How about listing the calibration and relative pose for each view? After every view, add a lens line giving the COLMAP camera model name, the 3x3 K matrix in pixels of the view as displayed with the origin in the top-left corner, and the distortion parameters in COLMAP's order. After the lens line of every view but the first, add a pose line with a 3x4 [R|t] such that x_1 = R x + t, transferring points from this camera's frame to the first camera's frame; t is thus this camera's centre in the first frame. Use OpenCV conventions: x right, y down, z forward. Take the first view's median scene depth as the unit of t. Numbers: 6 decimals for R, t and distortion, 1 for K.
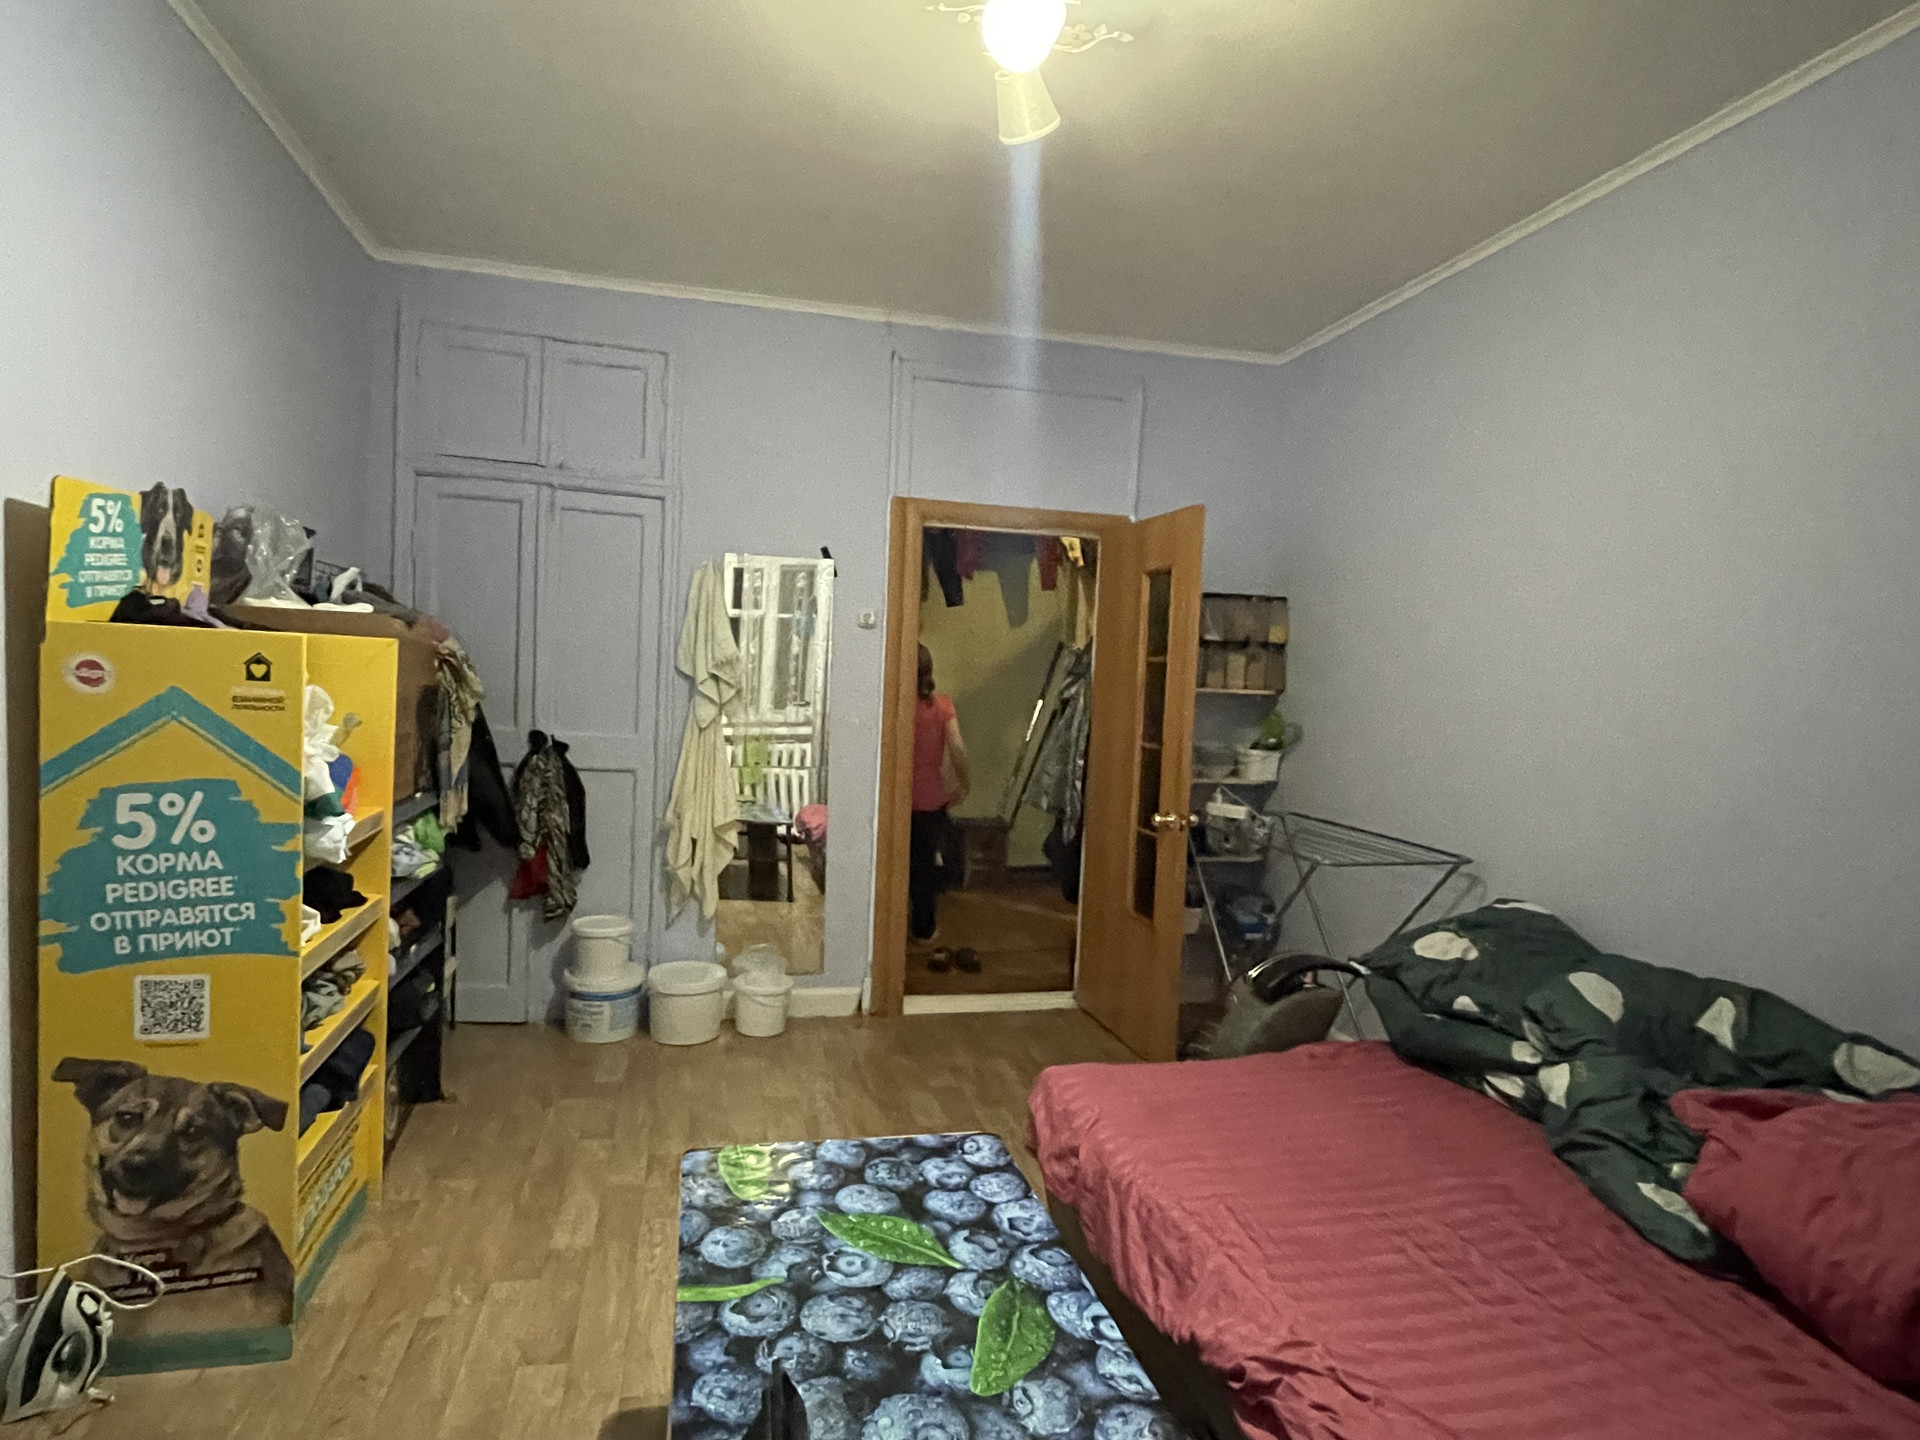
lens RADIAL K [[1076.4, 0, 958.8], [0, 1076.4, 719.6], [0, 0, 1]] dist [-0.000786, -0.000160]
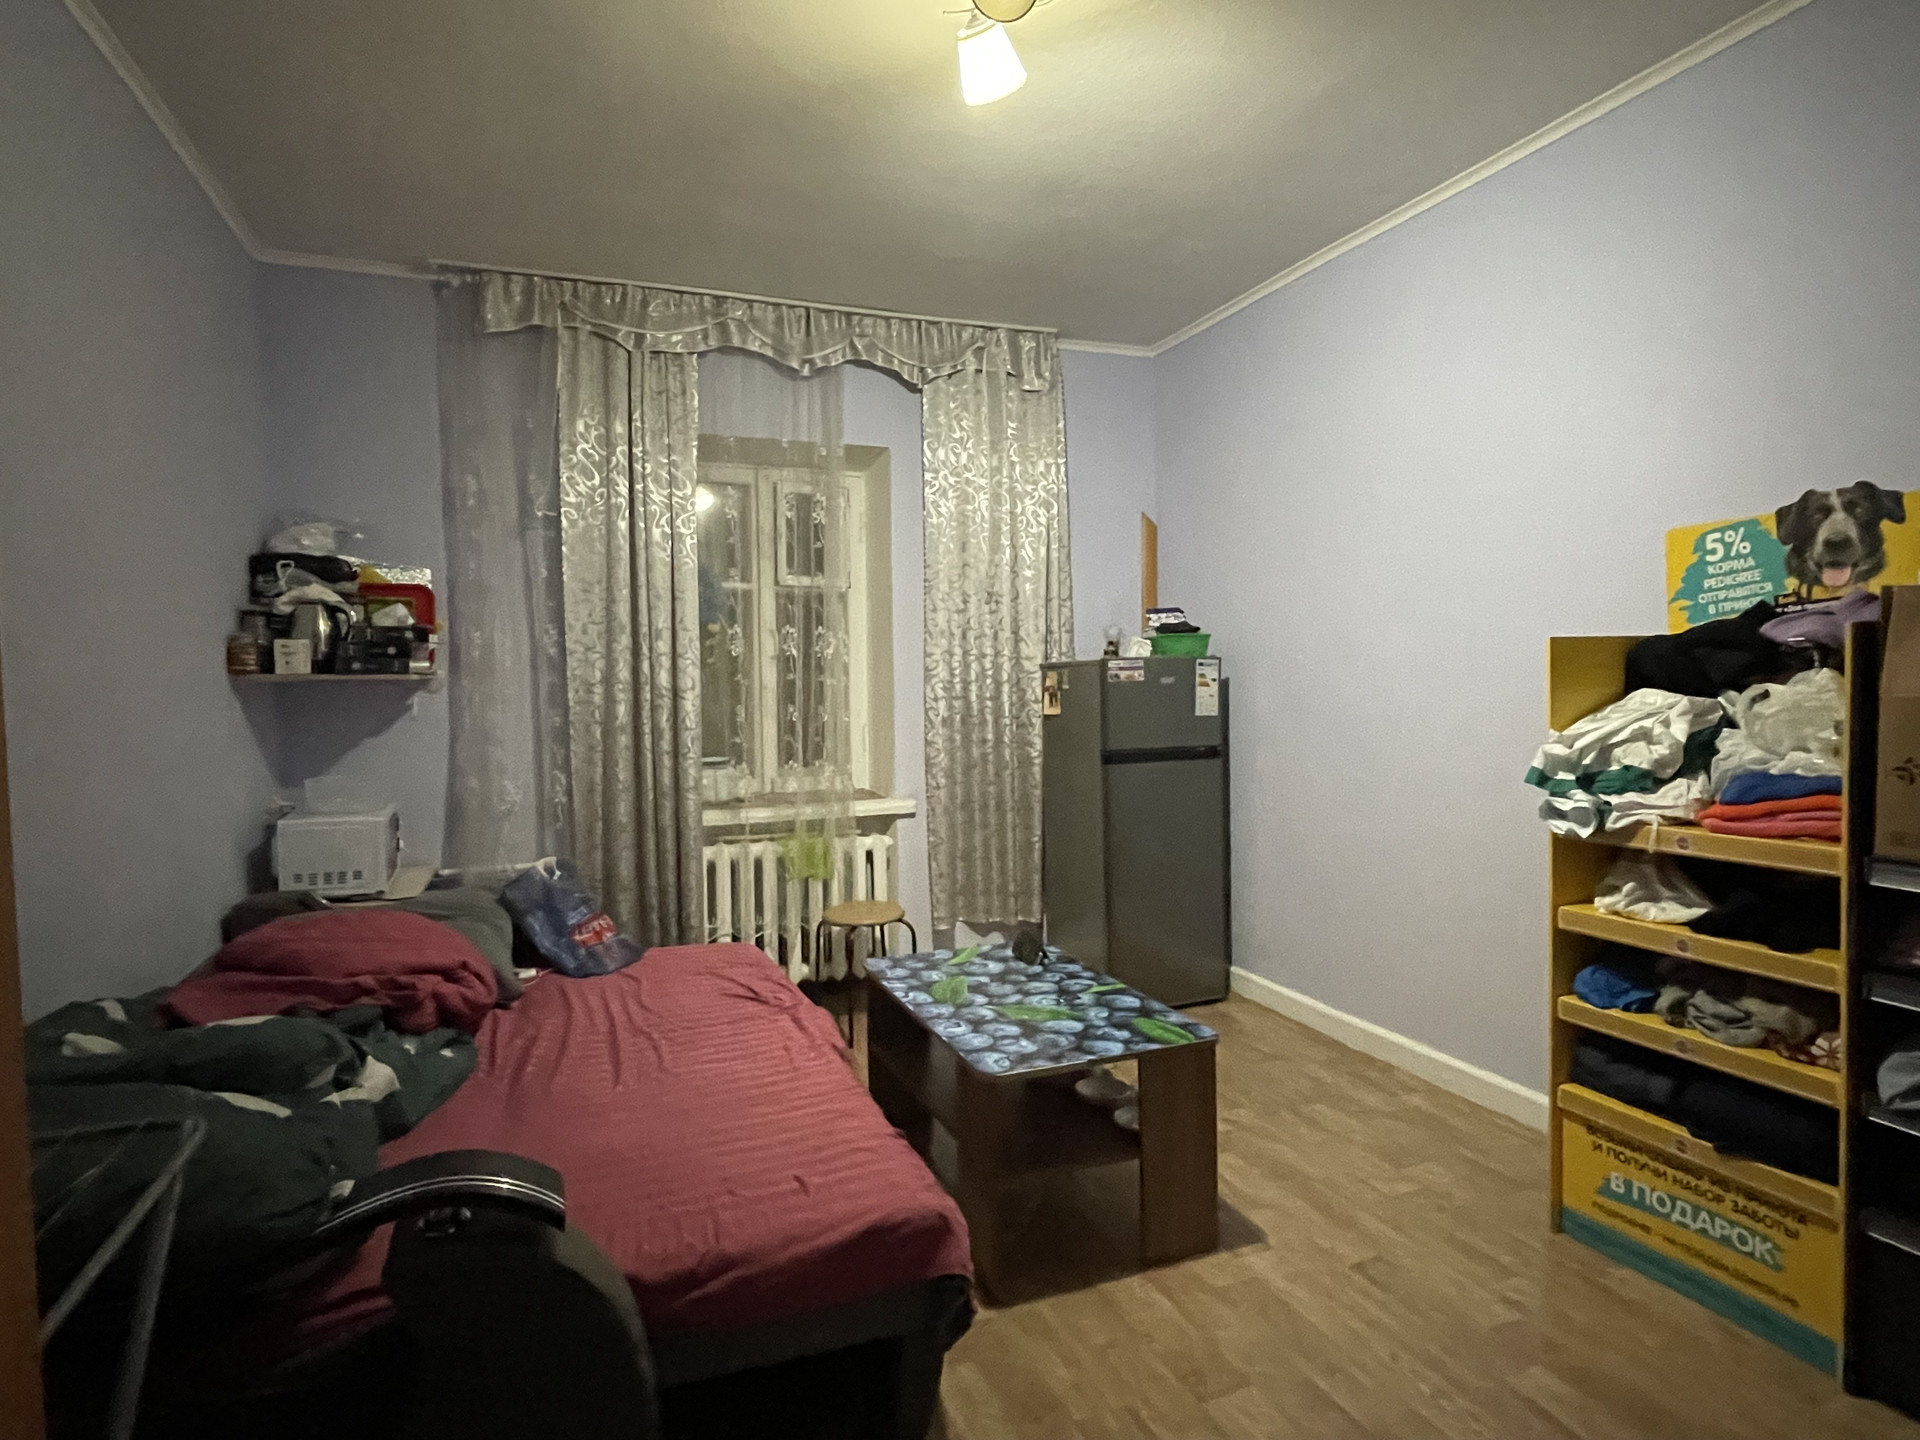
lens RADIAL K [[1076.4, 0, 961.0], [0, 1076.4, 718.2], [0, 0, 1]] dist [-0.000786, -0.000160]
pose [[-0.991275, -0.027981, -0.128803, 0.260268], [-0.037705, 0.996569, 0.073683, -0.063128], [0.126300, 0.077897, -0.988929, 2.549892]]
